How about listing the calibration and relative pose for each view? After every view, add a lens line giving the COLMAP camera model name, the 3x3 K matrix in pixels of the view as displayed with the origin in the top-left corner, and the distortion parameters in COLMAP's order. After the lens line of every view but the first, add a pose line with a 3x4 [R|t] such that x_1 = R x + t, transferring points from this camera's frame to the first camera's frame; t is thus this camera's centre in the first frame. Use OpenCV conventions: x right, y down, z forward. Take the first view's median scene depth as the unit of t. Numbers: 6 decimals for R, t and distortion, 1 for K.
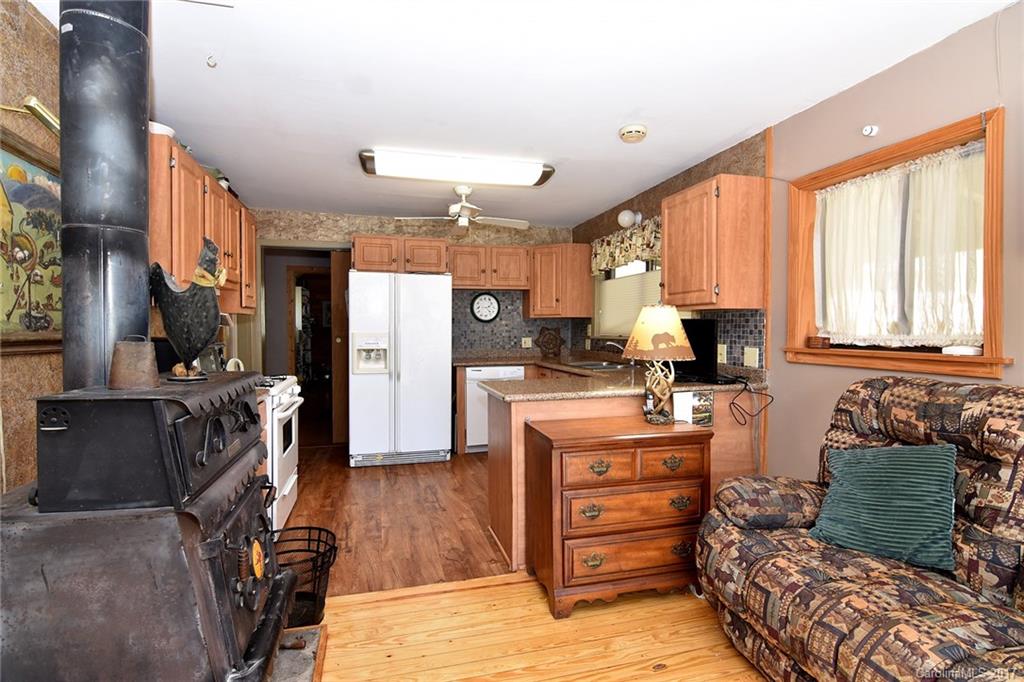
lens RADIAL K [[494.9, 0, 518.8], [0, 494.9, 348.3], [0, 0, 1]] dist [-0.004609, -0.010687]
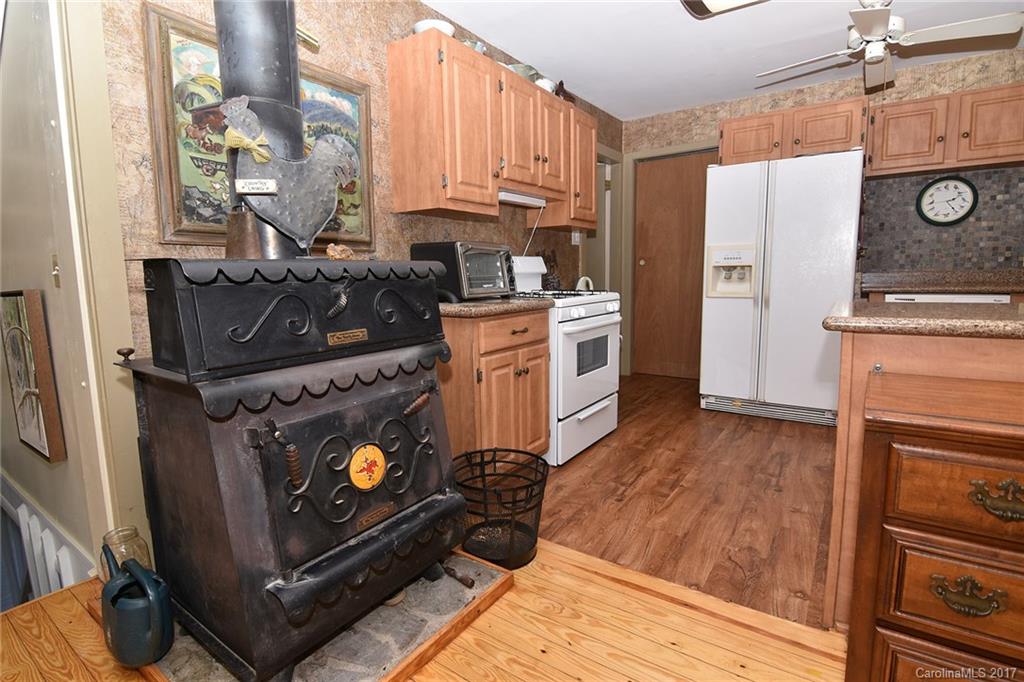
lens RADIAL K [[494.9, 0, 518.8], [0, 494.9, 348.3], [0, 0, 1]] dist [-0.004609, -0.010687]
pose [[0.636931, 0.097596, -0.764718, 0.099755], [-0.007134, 0.992658, 0.120745, 0.038875], [0.770888, -0.071451, 0.632951, 0.234400]]
